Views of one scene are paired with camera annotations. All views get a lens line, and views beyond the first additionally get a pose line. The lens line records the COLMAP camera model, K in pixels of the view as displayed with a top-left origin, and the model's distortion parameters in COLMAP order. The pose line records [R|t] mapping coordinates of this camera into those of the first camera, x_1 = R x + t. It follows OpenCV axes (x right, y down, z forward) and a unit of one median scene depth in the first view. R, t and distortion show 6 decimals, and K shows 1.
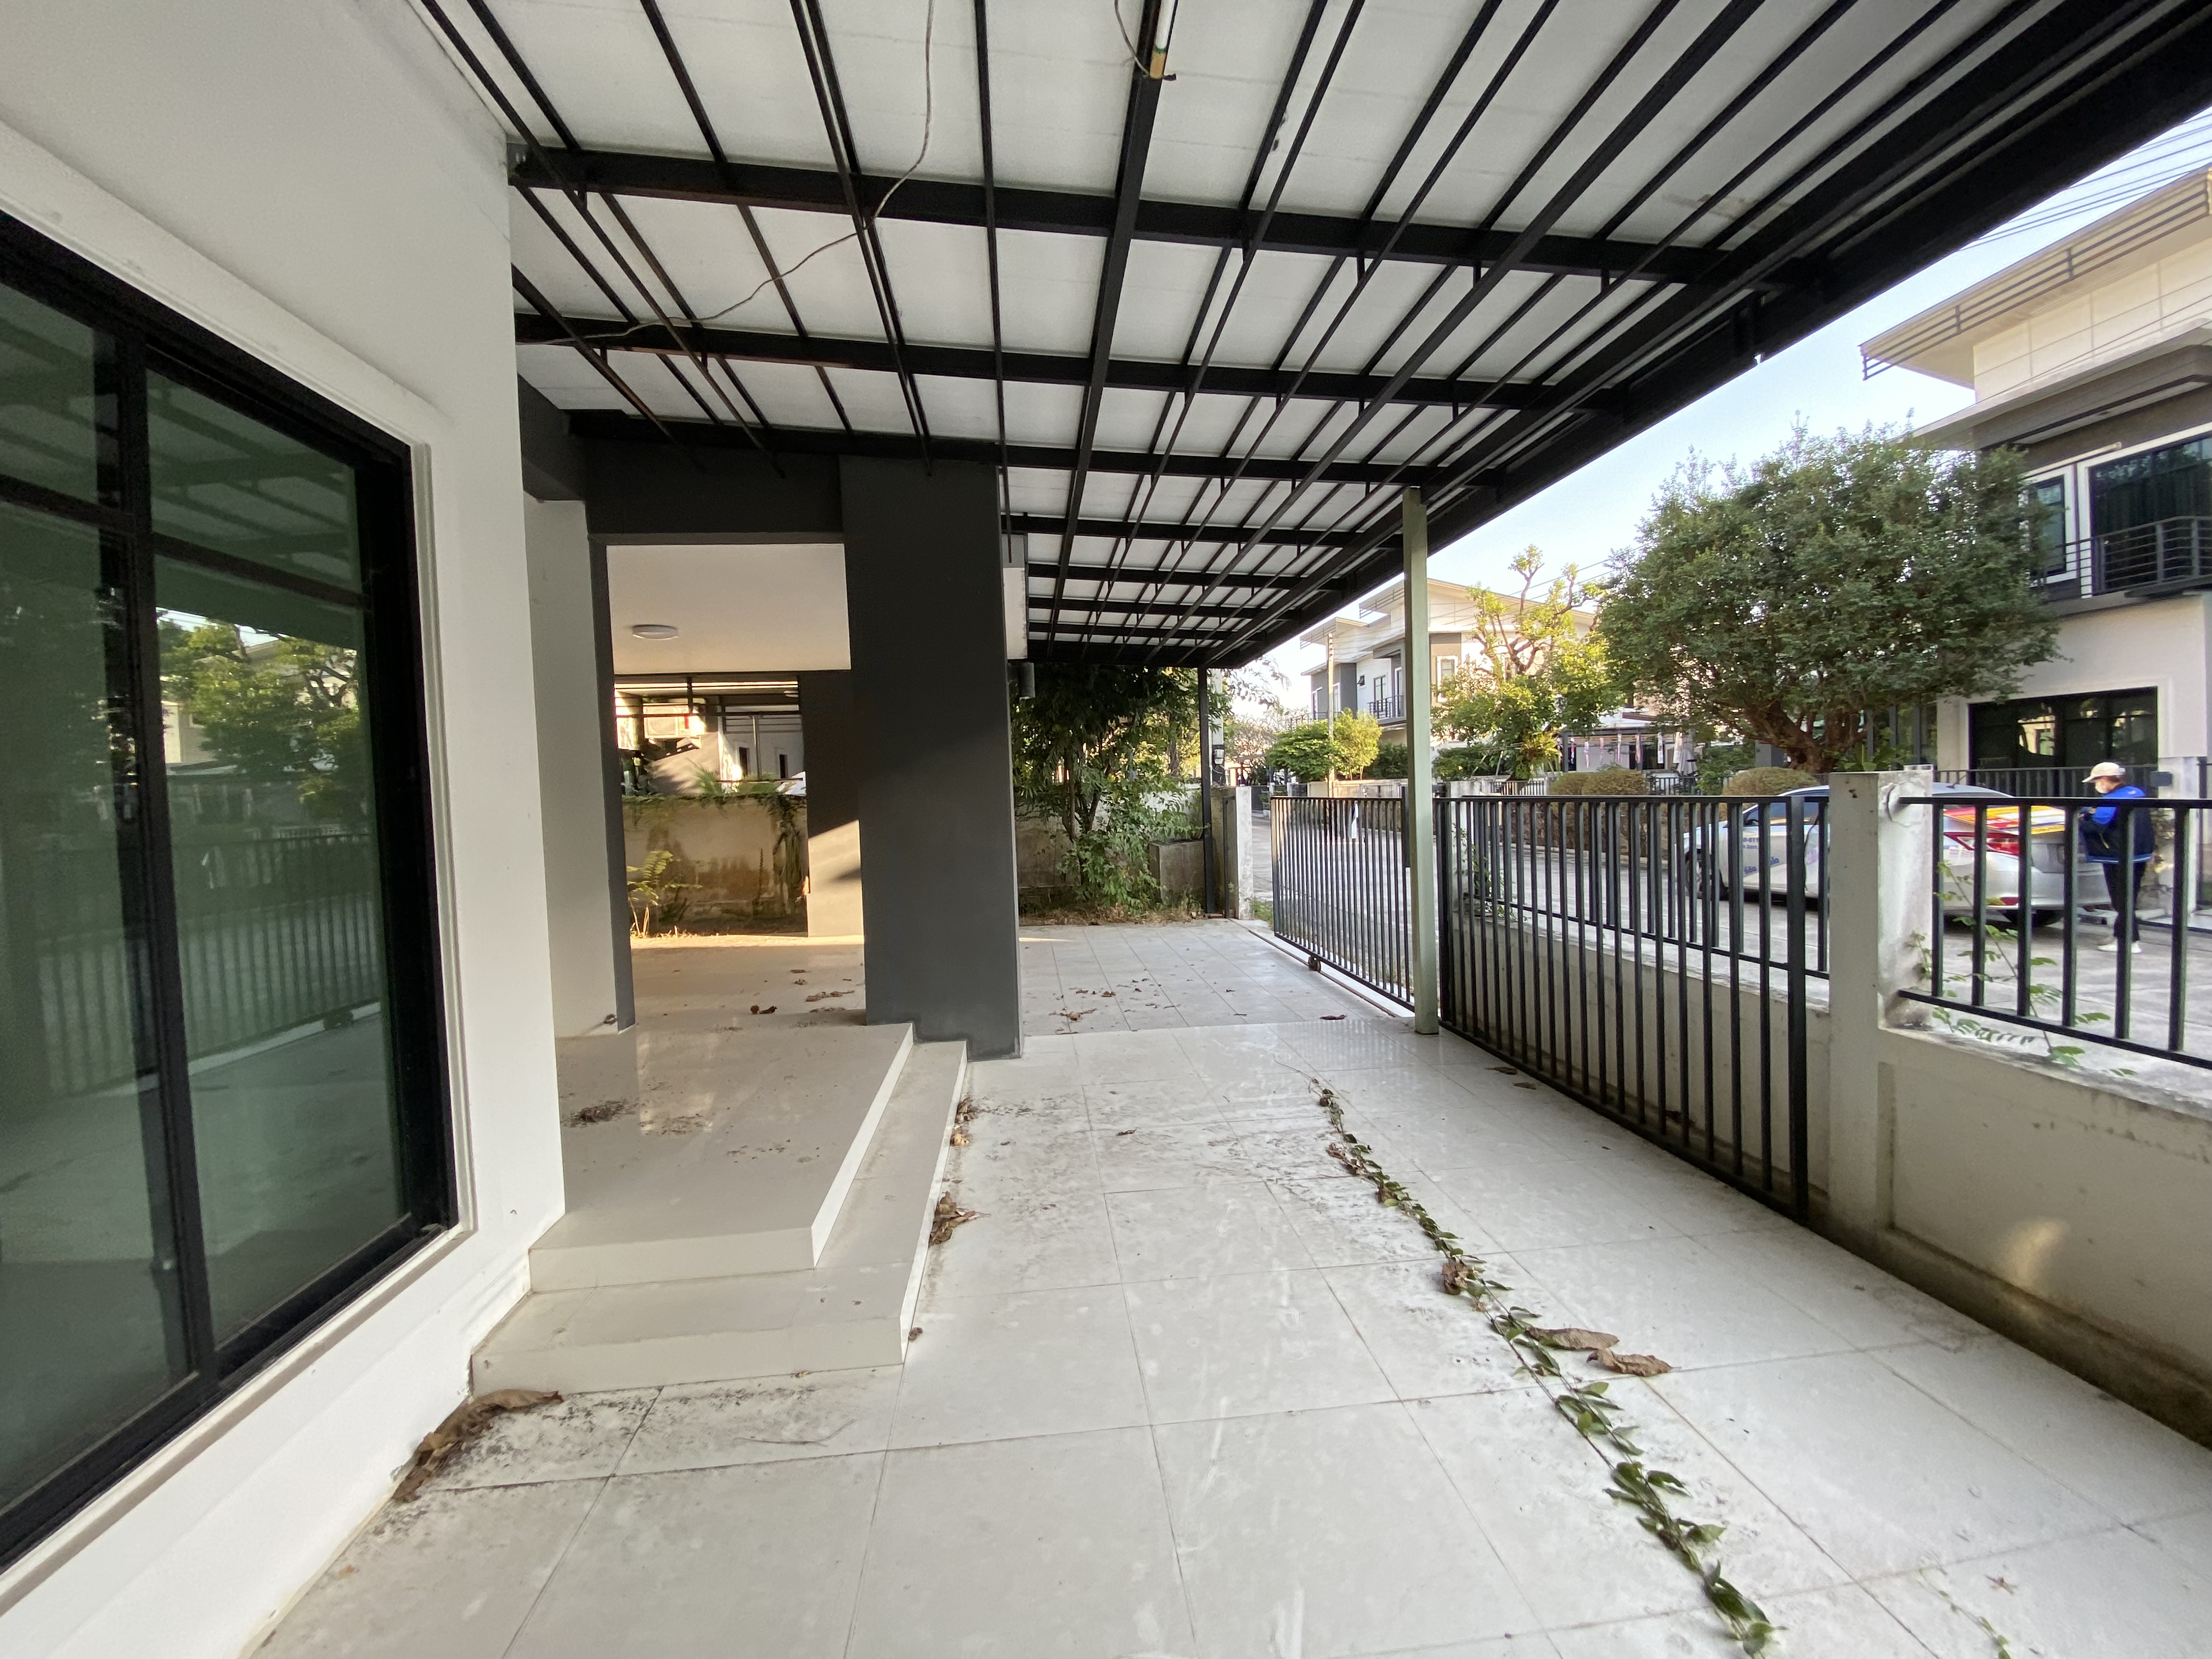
lens RADIAL K [[895.8, 0, 1106.0], [0, 895.8, 829.5], [0, 0, 1]] dist [0.033629, -0.031074]
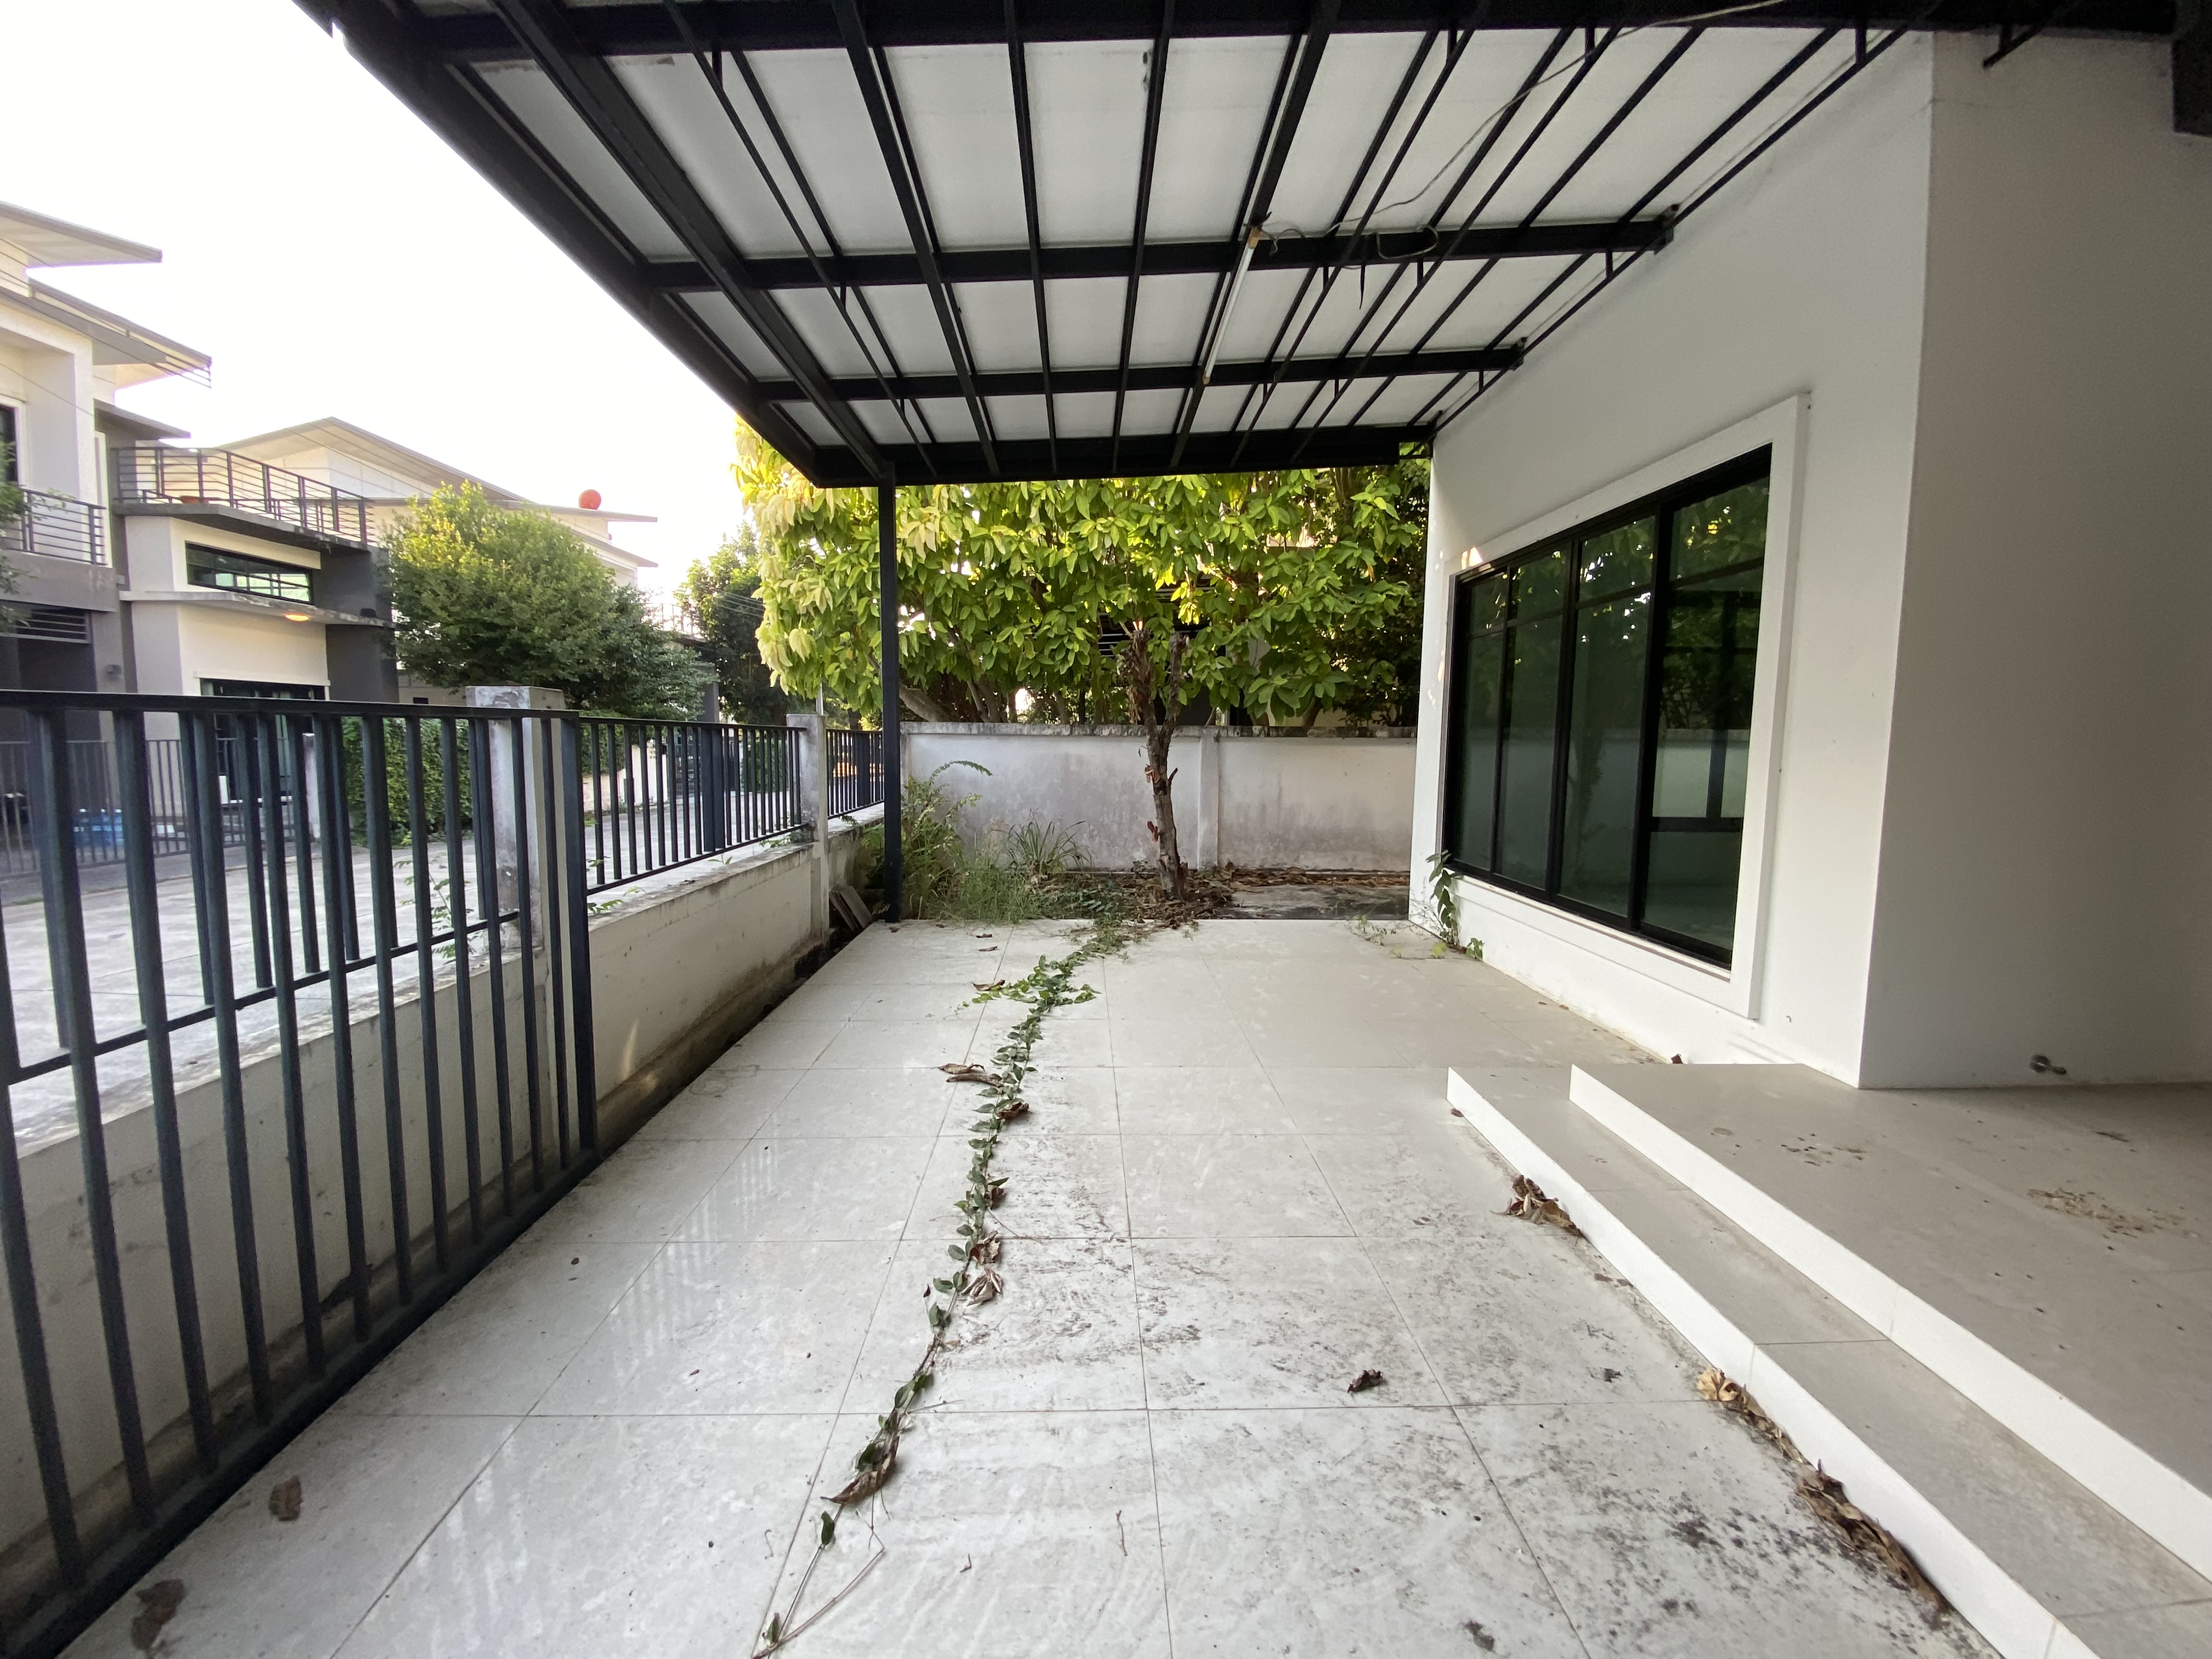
lens RADIAL K [[895.8, 0, 1106.0], [0, 895.8, 829.5], [0, 0, 1]] dist [0.033629, -0.031074]
pose [[-0.997538, 0.020766, 0.066981, 0.130207], [0.030197, 0.989259, 0.143022, -0.025834], [-0.063291, 0.144693, -0.987450, 1.527790]]
